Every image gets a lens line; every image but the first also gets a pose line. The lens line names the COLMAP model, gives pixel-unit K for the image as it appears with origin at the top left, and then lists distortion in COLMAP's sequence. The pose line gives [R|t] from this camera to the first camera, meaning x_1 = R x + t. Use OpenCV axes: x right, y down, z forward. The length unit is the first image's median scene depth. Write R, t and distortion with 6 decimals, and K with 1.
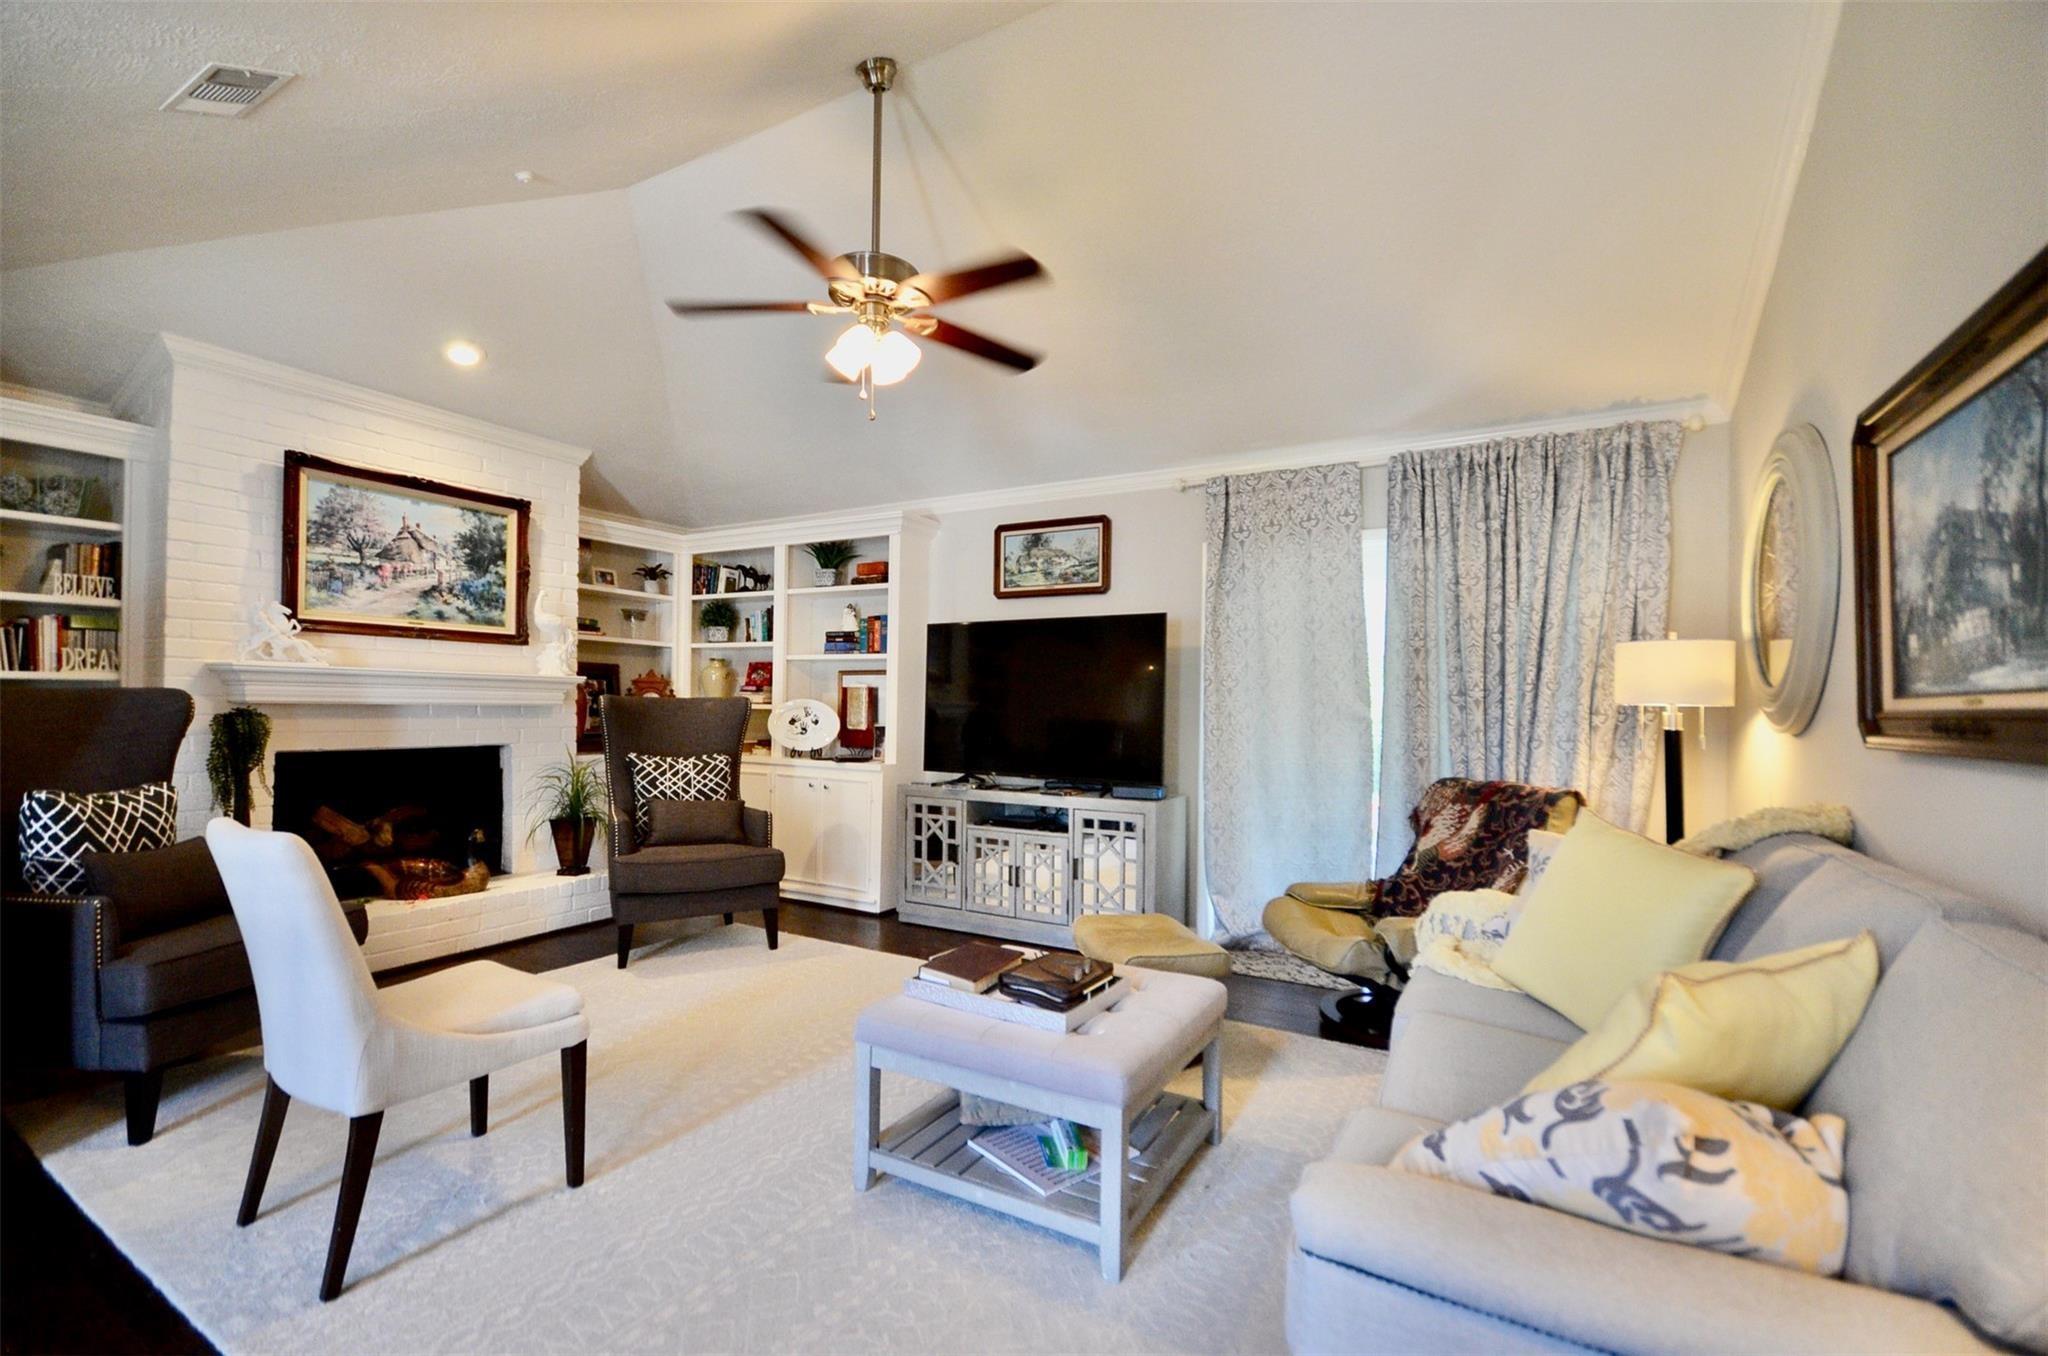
lens RADIAL K [[889.8, 0, 1026.1], [0, 889.8, 696.1], [0, 0, 1]] dist [-0.008865, -0.003850]
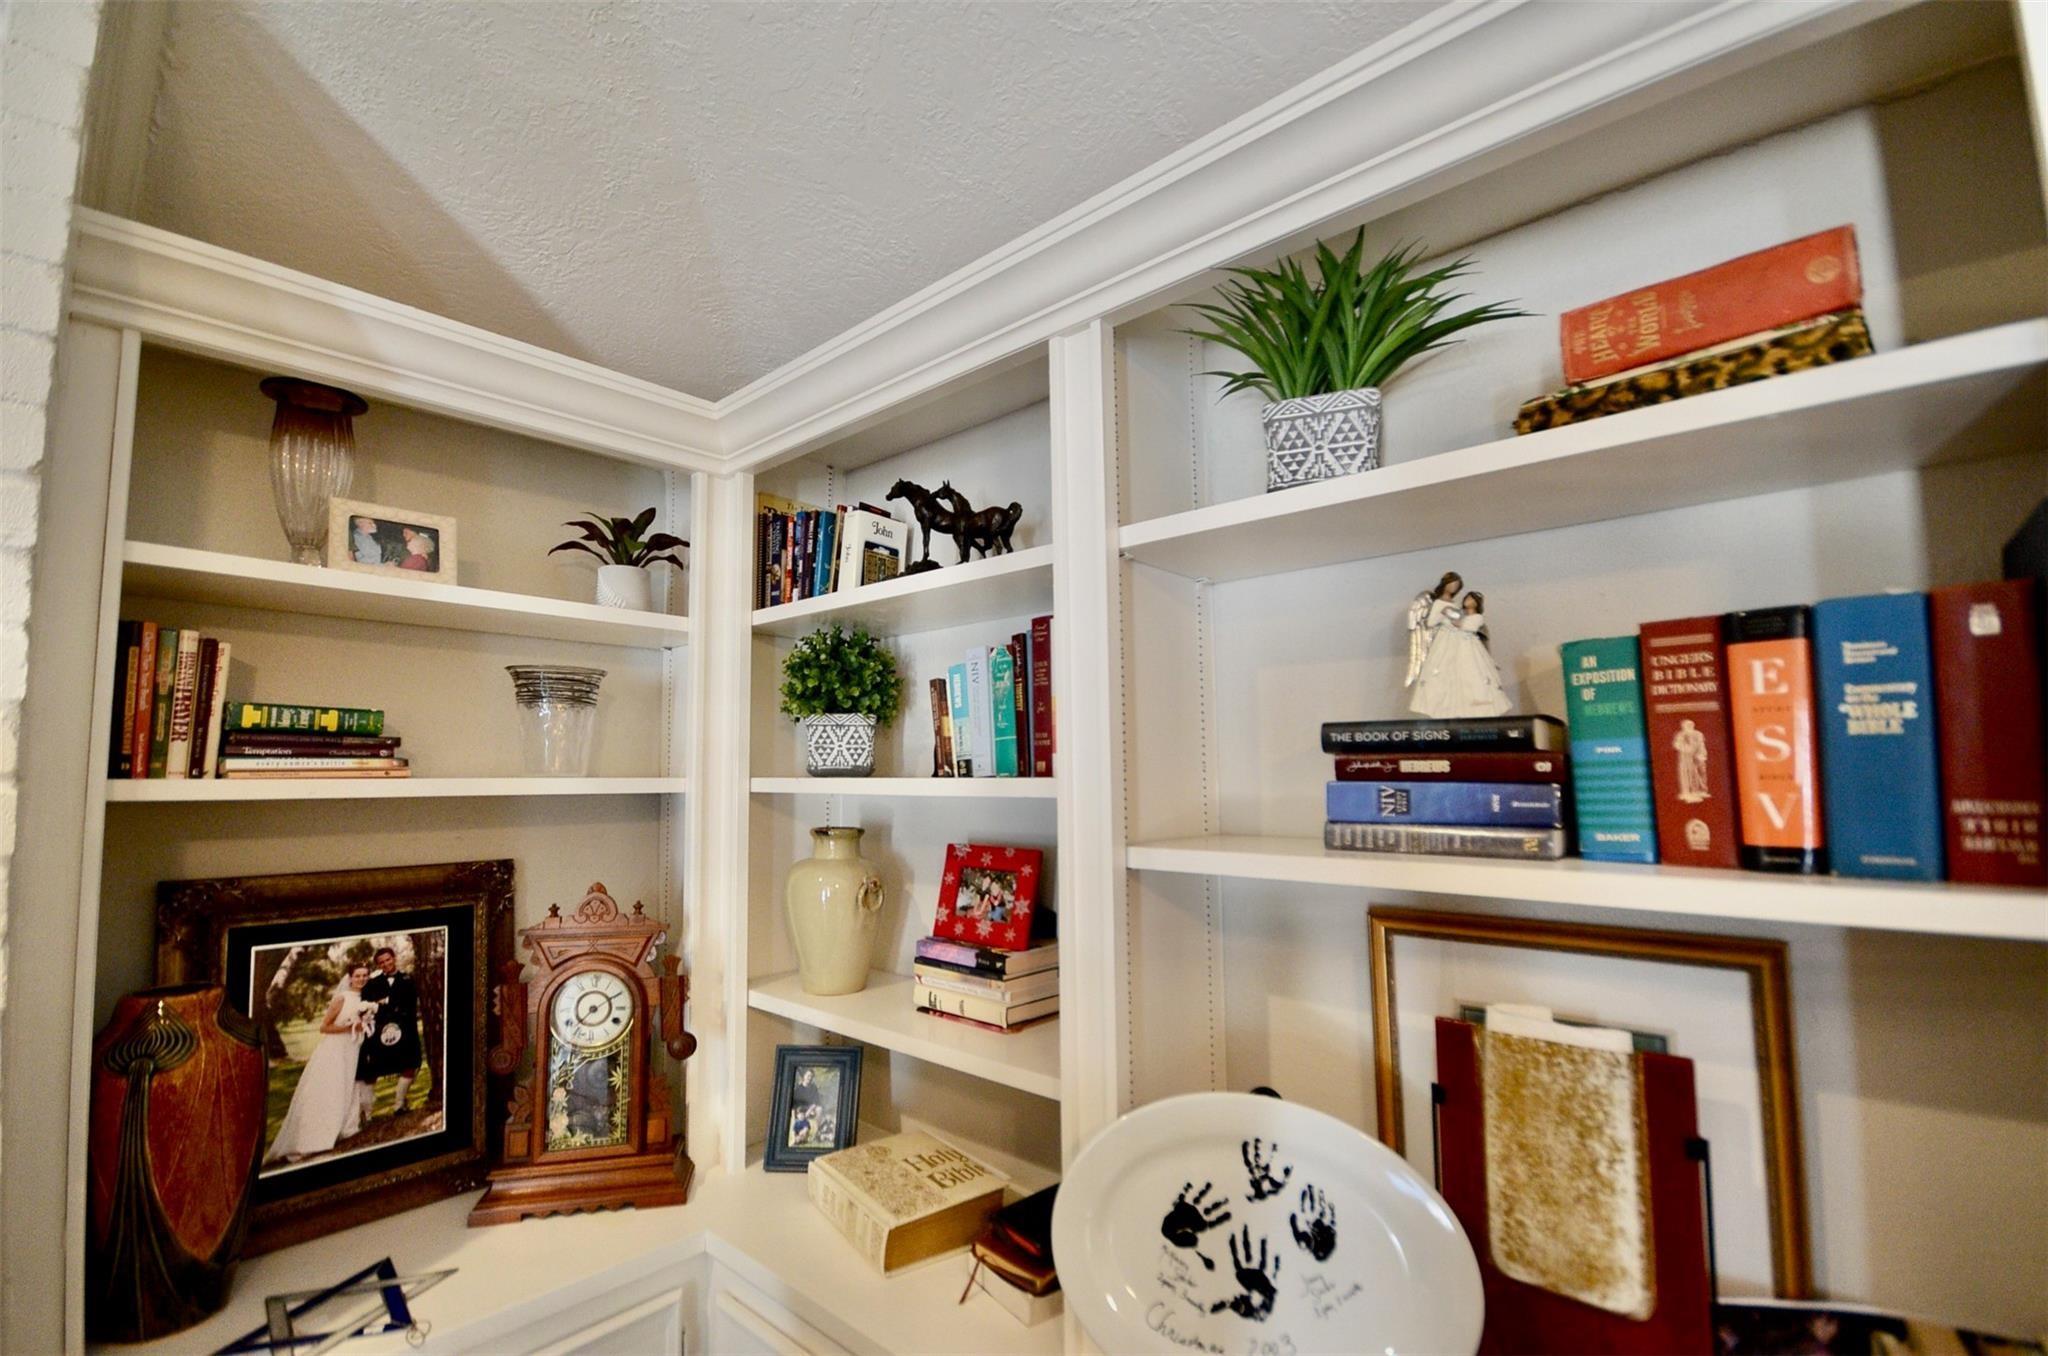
lens RADIAL K [[889.8, 0, 991.4], [0, 889.8, 702.5], [0, 0, 1]] dist [-0.008865, -0.003850]
pose [[0.968927, -0.042780, -0.243620, -0.305121], [0.025992, 0.997086, -0.071715, -0.079893], [0.245978, 0.063154, 0.967216, 0.977801]]
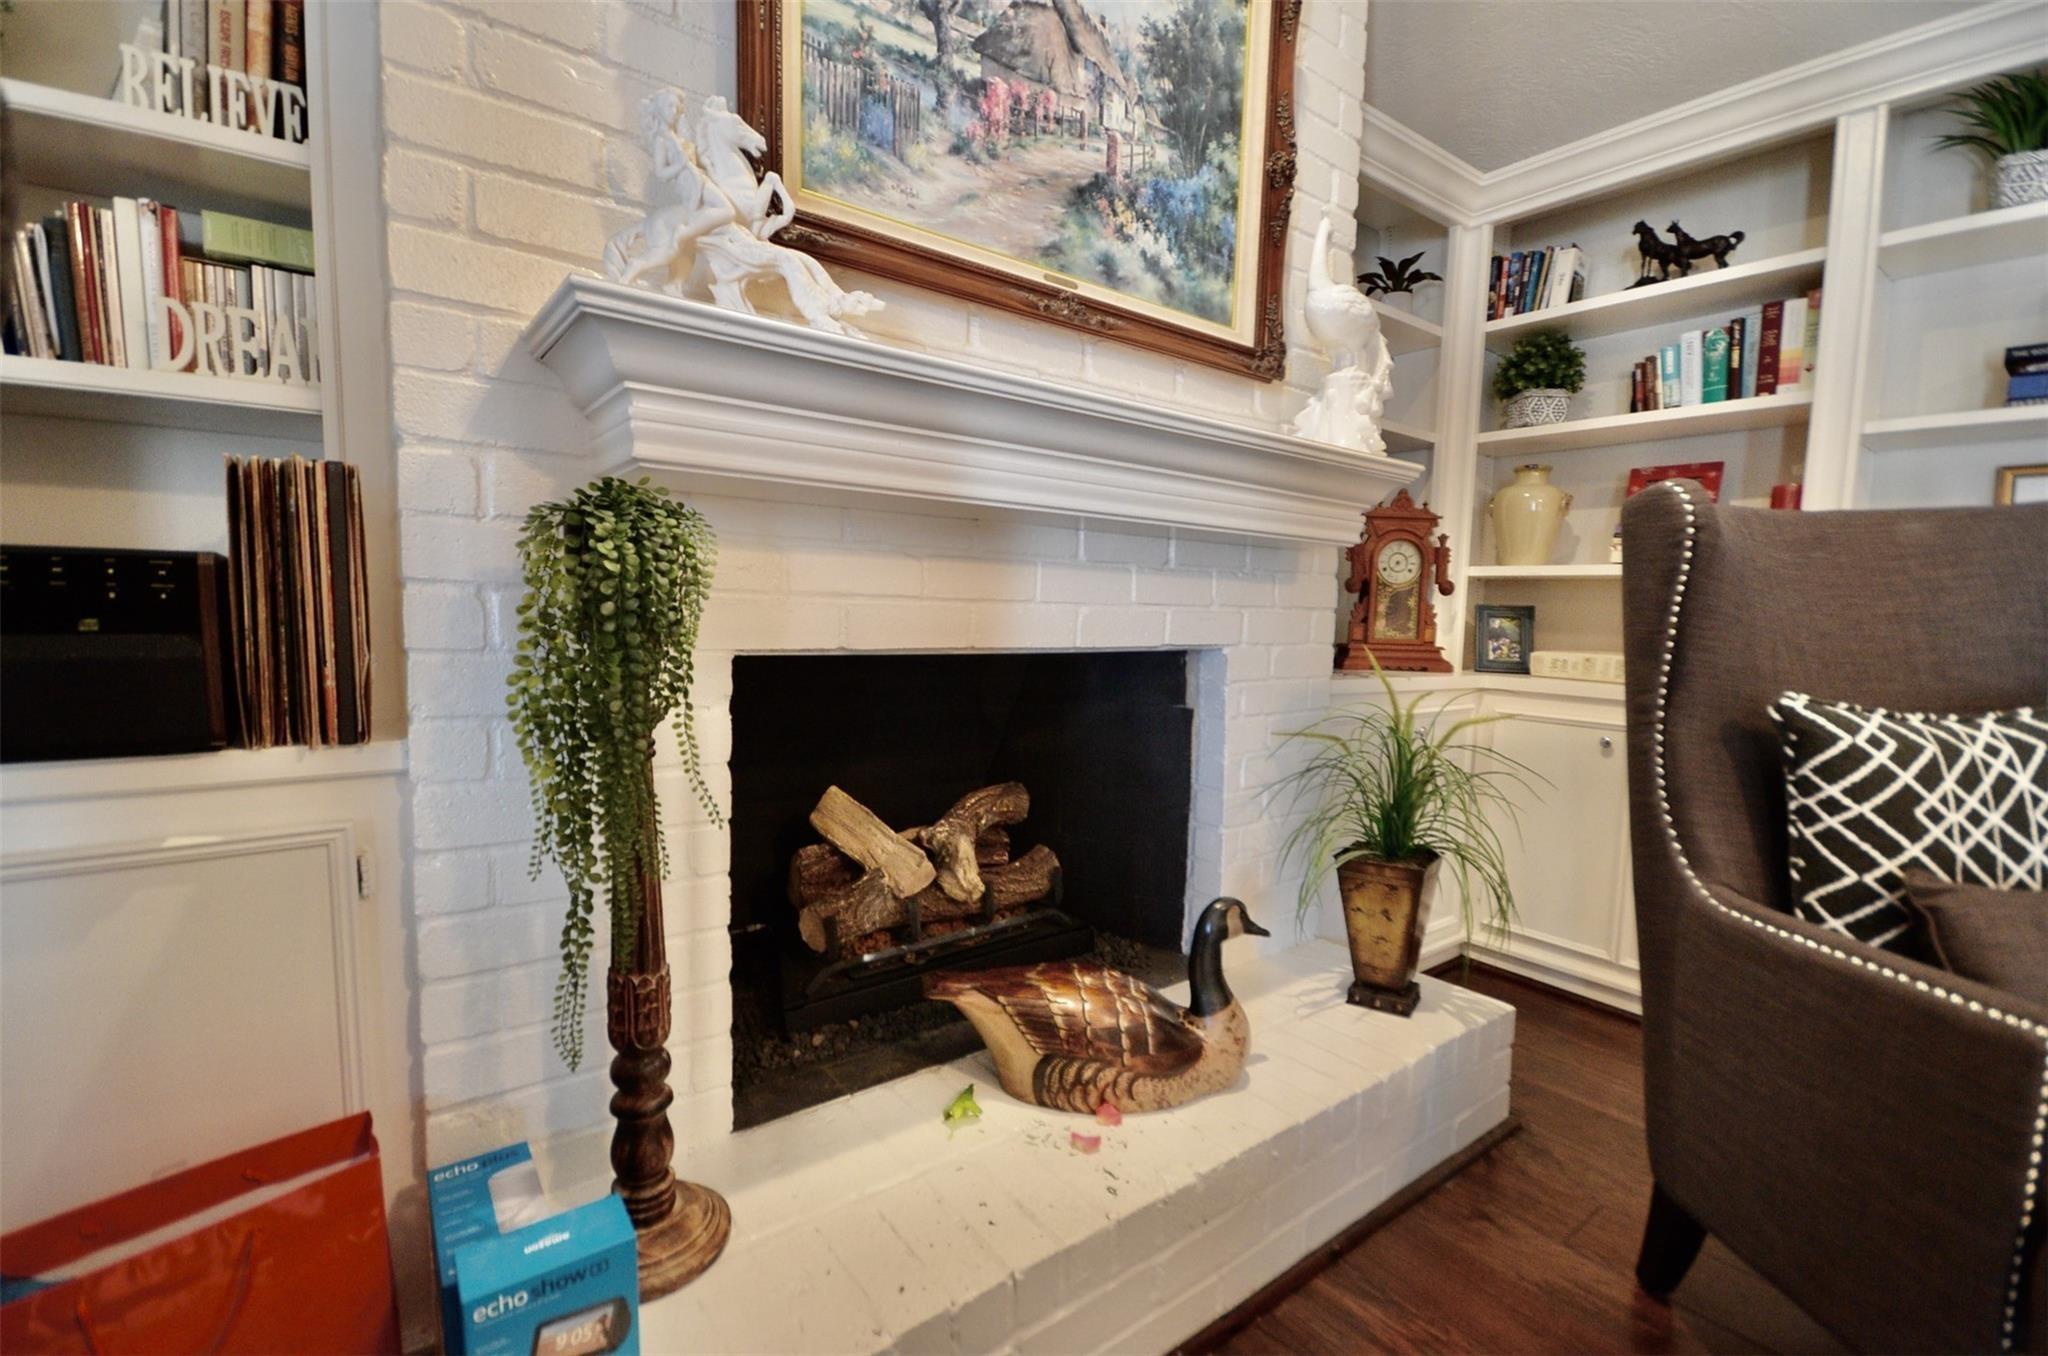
lens RADIAL K [[887.9, 0, 986.3], [0, 887.9, 706.8], [0, 0, 1]] dist [-0.009995, -0.001307]
pose [[0.905159, 0.054231, -0.421599, -0.534370], [-0.006767, 0.993541, 0.113271, 0.038418], [0.425019, -0.099676, 0.899680, 0.633310]]
